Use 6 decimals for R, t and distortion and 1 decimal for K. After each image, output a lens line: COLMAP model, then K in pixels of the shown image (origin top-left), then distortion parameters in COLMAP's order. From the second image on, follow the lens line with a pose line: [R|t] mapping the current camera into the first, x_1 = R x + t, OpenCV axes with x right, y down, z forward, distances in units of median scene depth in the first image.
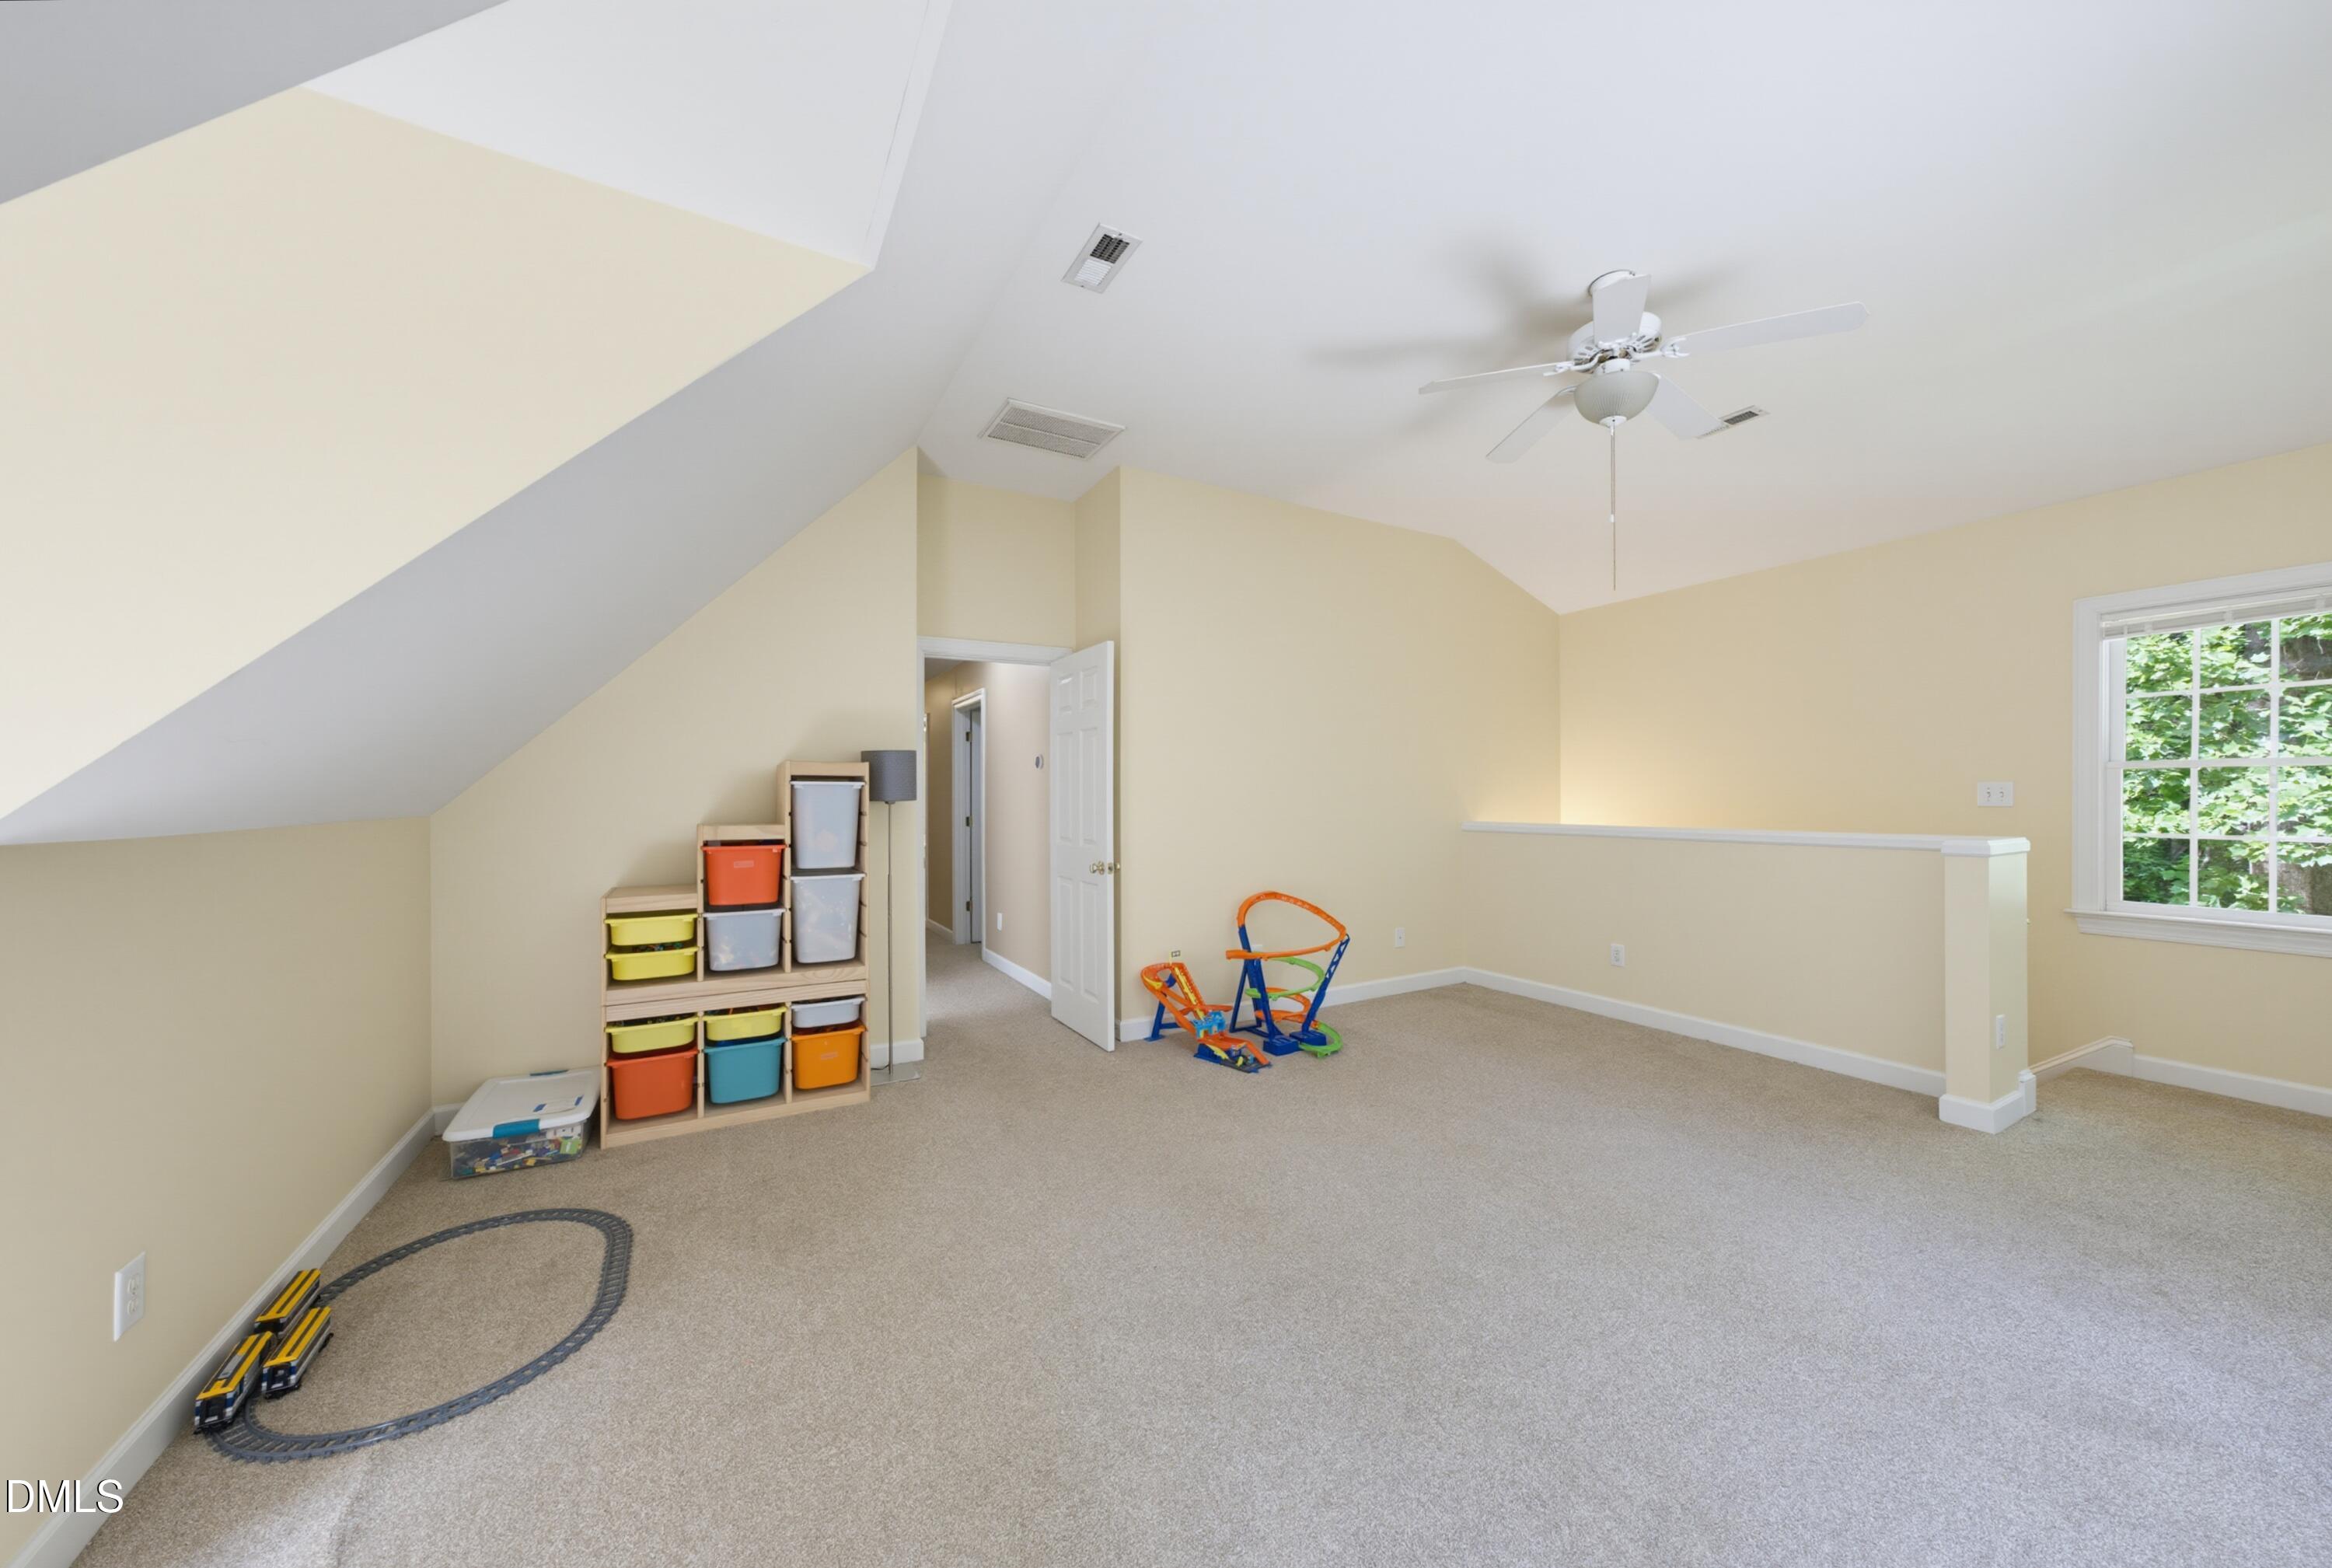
lens RADIAL K [[801.9, 0, 1173.8], [0, 801.9, 789.1], [0, 0, 1]] dist [-0.030119, 0.012143]
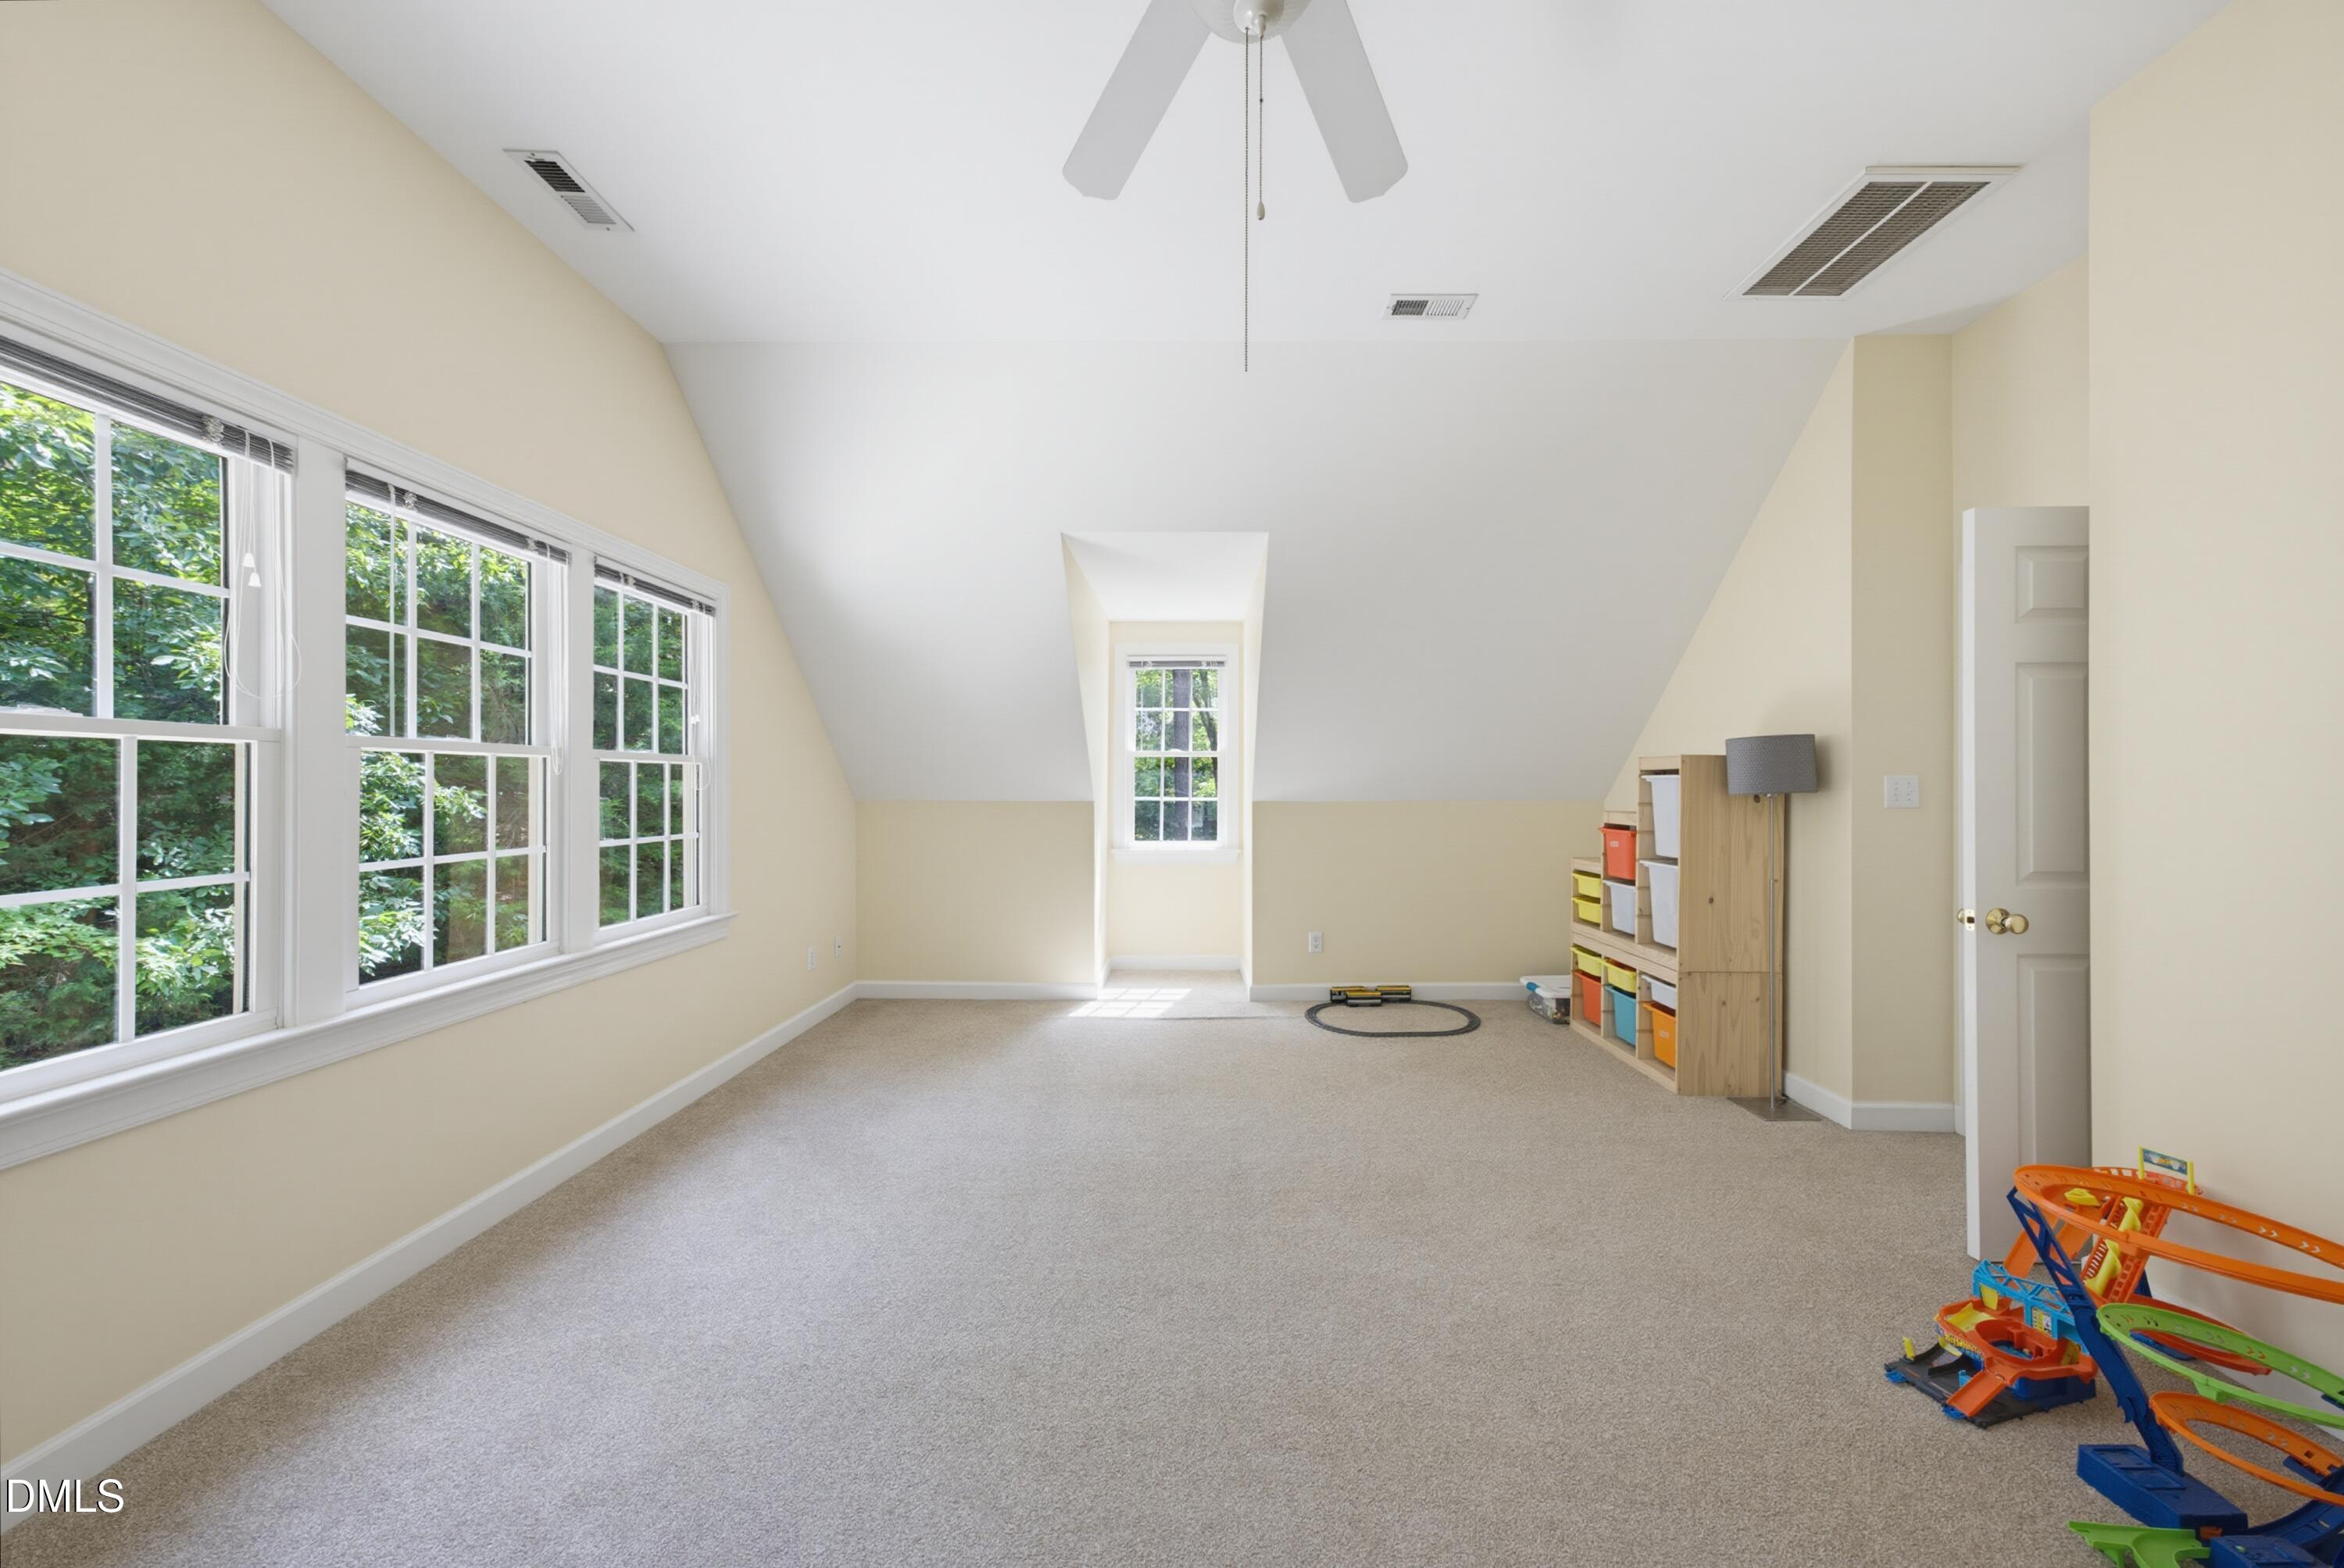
lens RADIAL K [[806.0, 0, 1179.9], [0, 806.0, 789.2], [0, 0, 1]] dist [-0.030119, 0.012143]
pose [[-0.508785, -0.000422, -0.860894, 0.876362], [0.004987, 0.999982, -0.003438, 0.010967], [0.860879, -0.006042, -0.508773, 1.077794]]
